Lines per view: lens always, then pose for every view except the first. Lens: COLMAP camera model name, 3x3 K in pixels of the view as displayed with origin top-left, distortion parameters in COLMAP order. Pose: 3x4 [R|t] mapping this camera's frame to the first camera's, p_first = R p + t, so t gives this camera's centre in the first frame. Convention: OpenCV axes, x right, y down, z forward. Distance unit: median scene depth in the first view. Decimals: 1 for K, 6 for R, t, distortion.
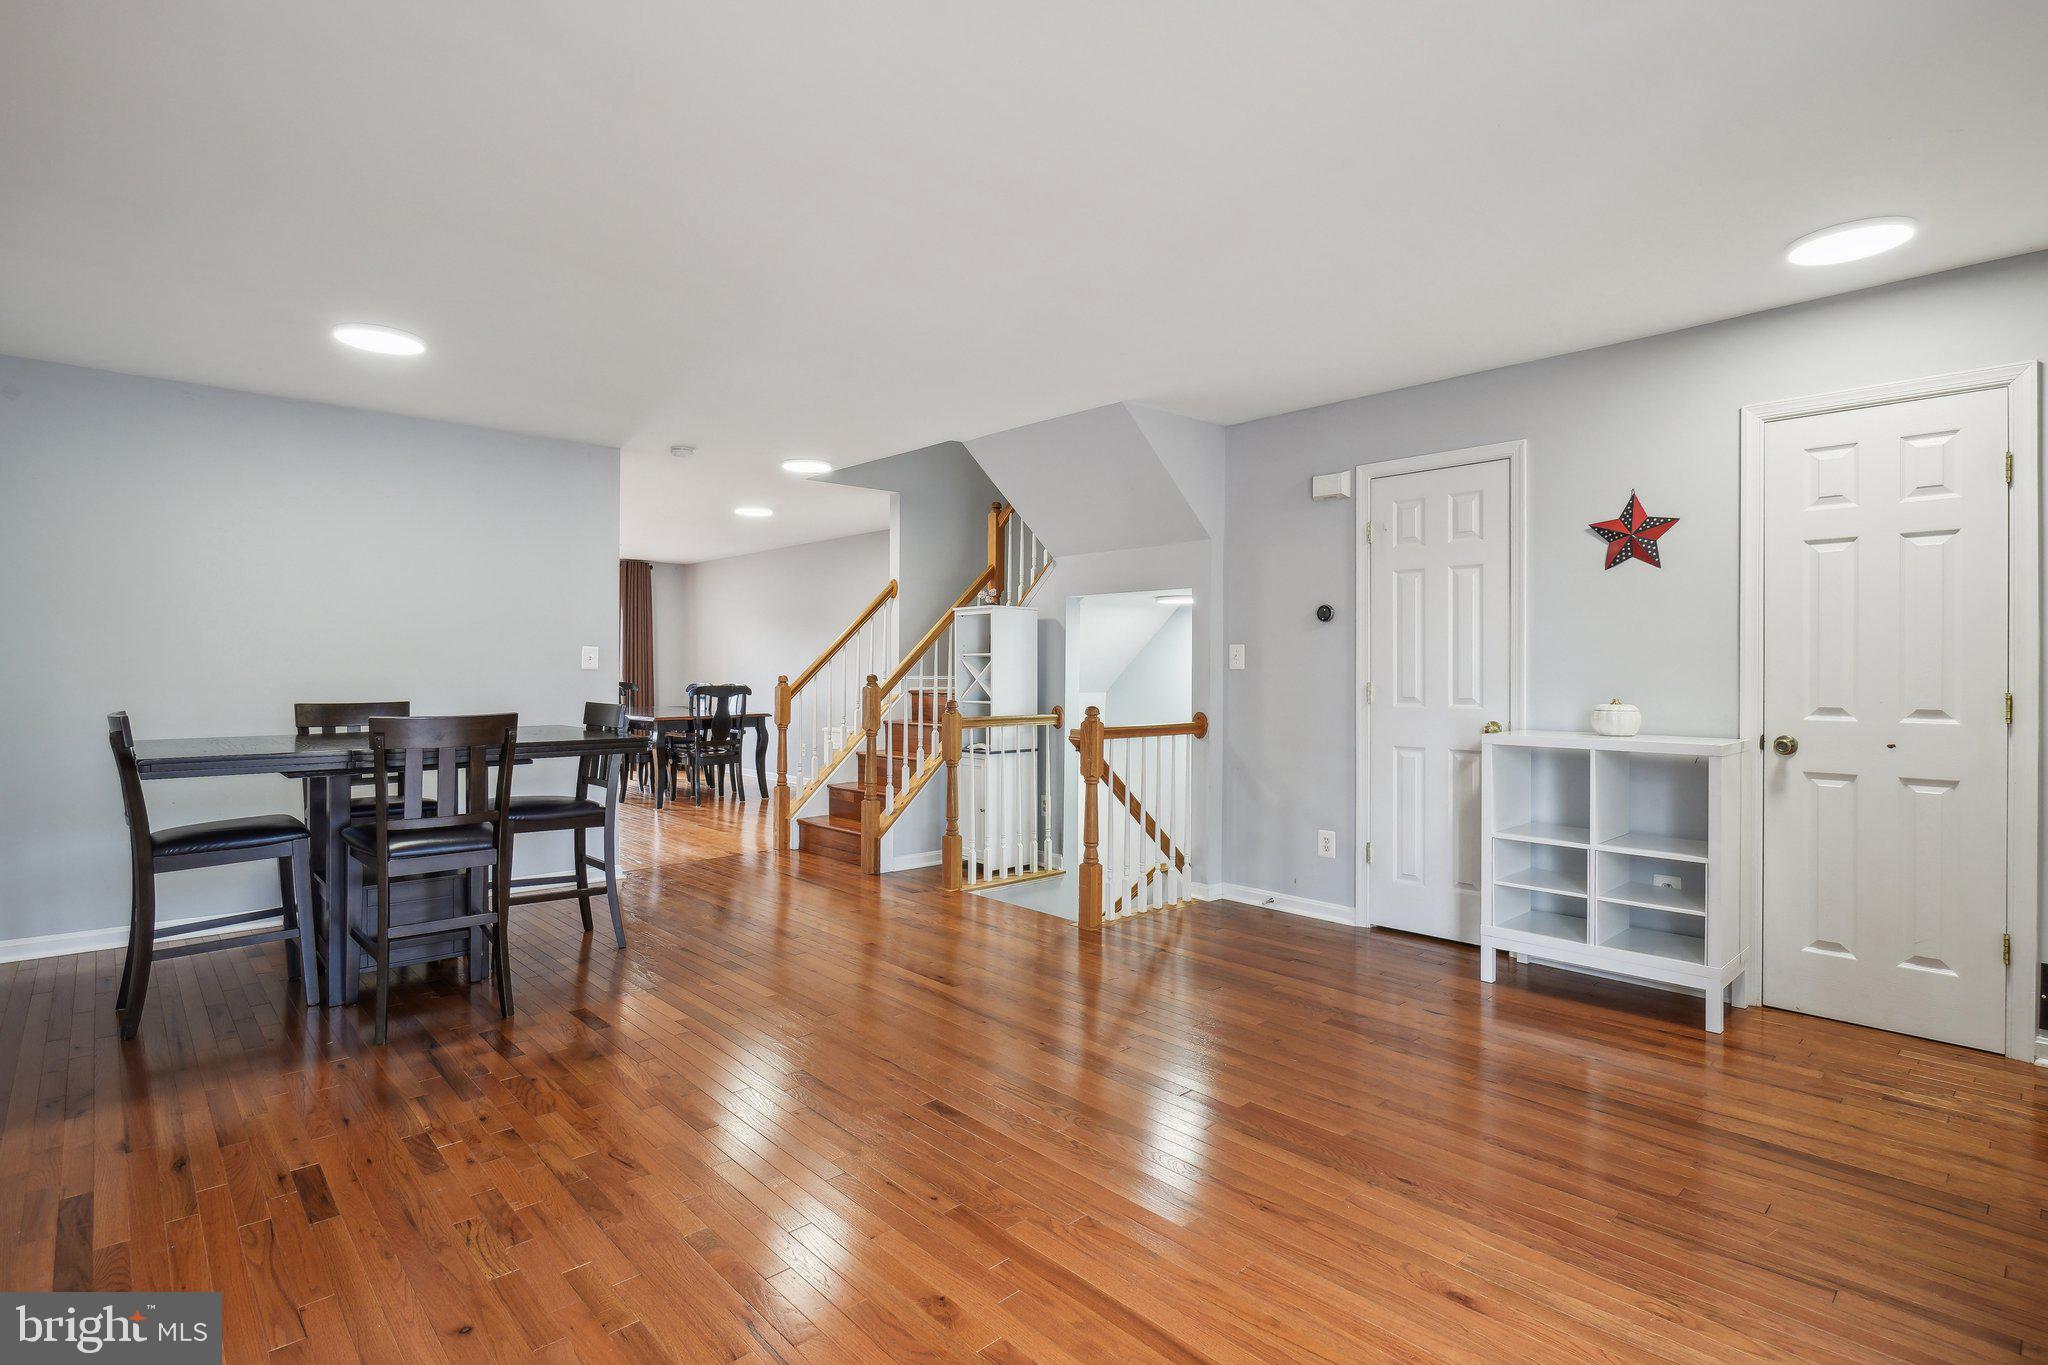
lens RADIAL K [[964.7, 0, 1021.0], [0, 964.7, 674.4], [0, 0, 1]] dist [0.003720, 0.000122]
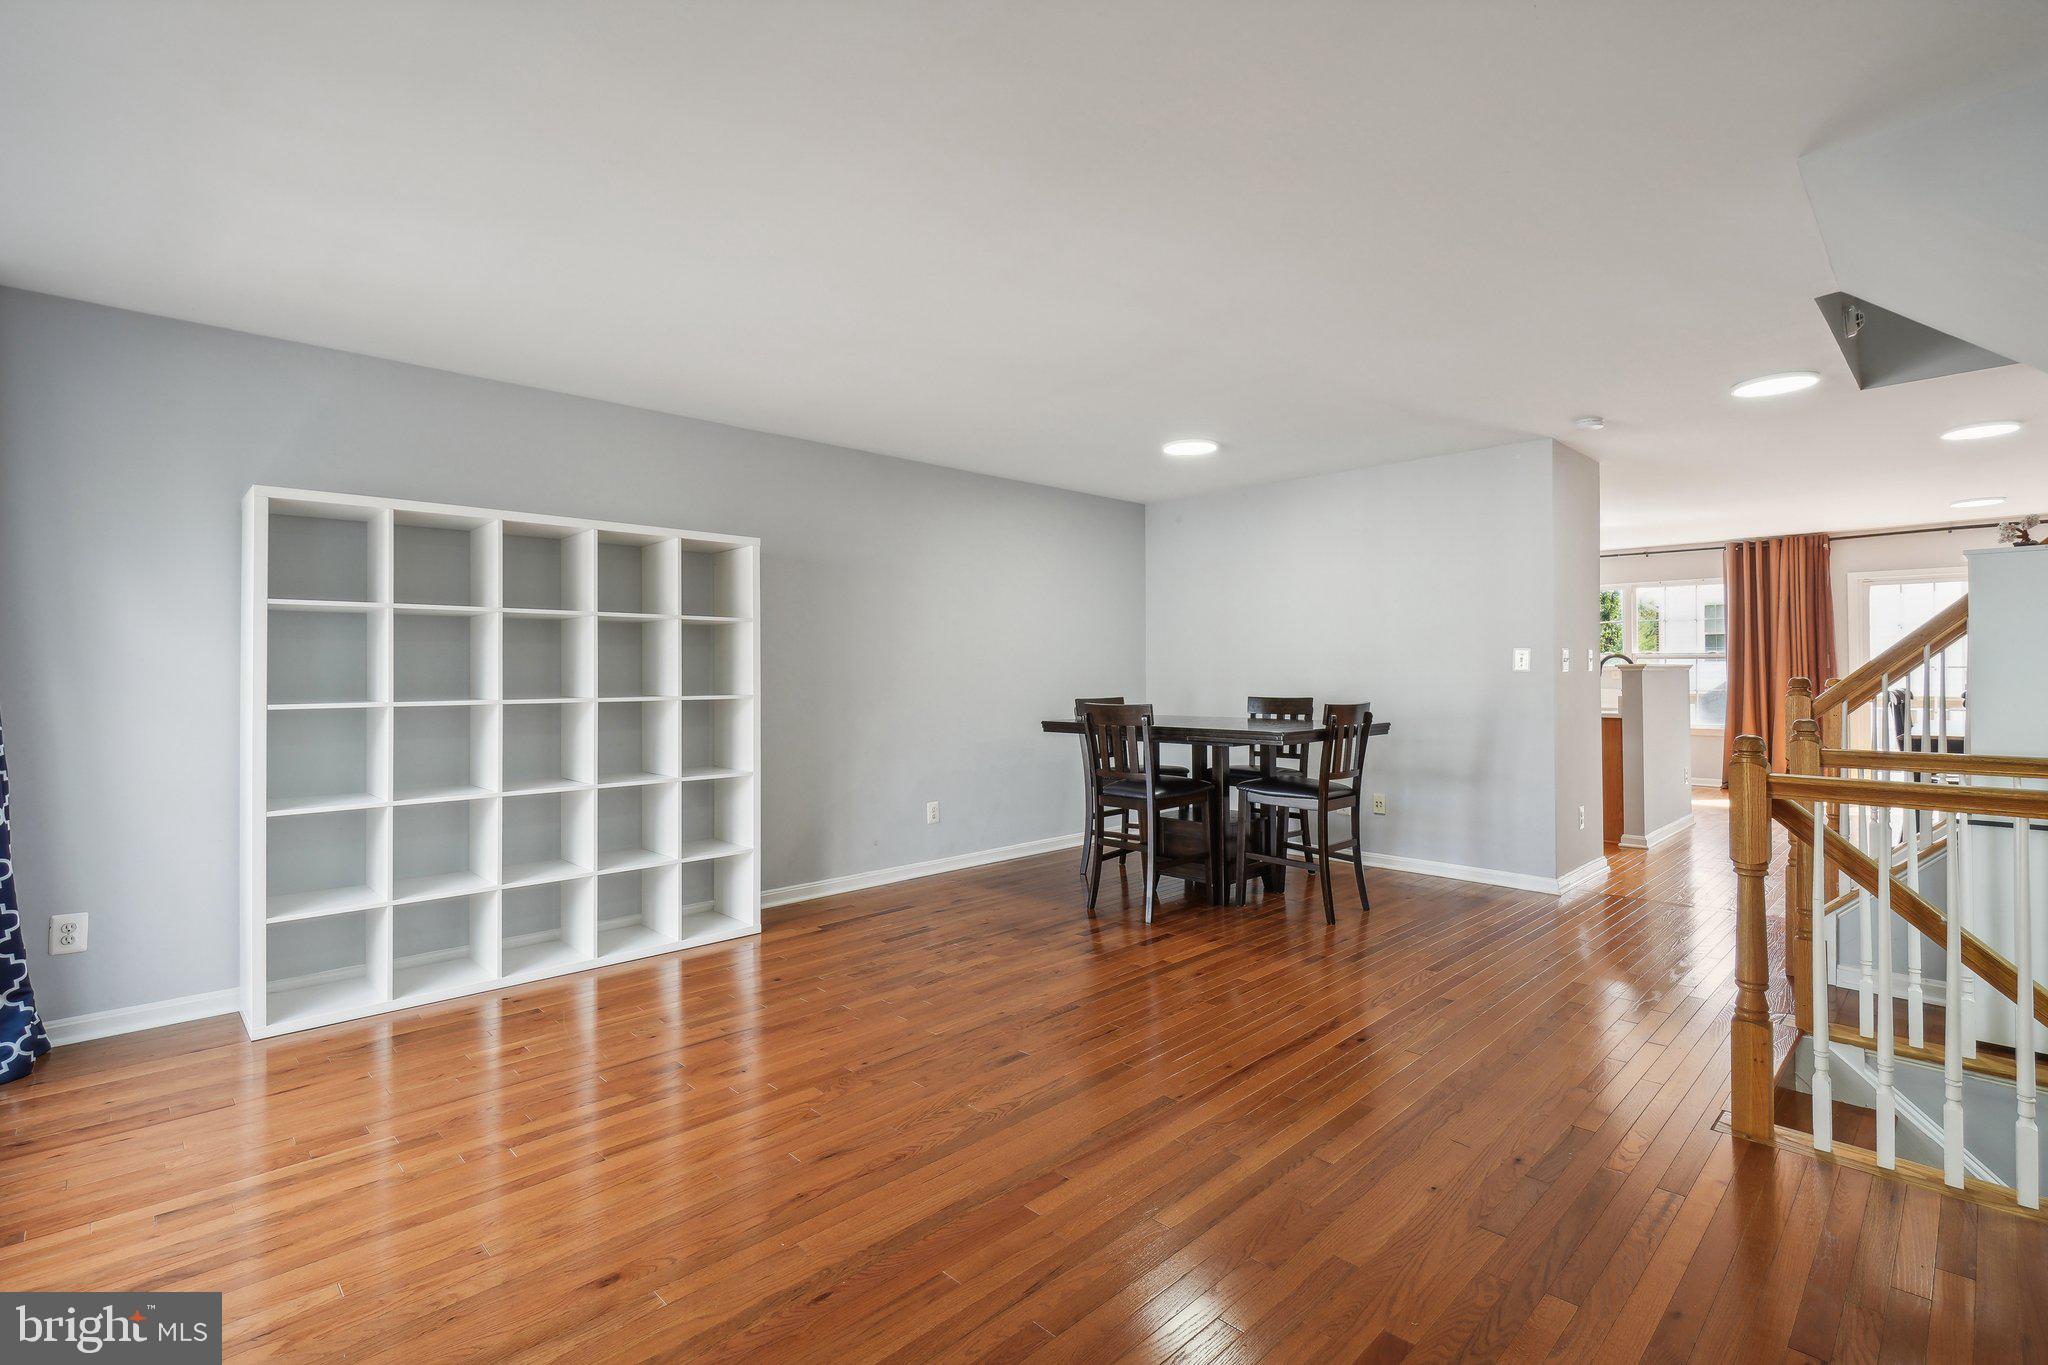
lens RADIAL K [[962.7, 0, 1021.8], [0, 962.7, 673.4], [0, 0, 1]] dist [-0.000372, -0.000161]
pose [[0.023270, -0.009077, -0.999688, 0.735567], [-0.008410, 0.999922, -0.009275, 0.014815], [0.999694, 0.008623, 0.023192, 0.705950]]
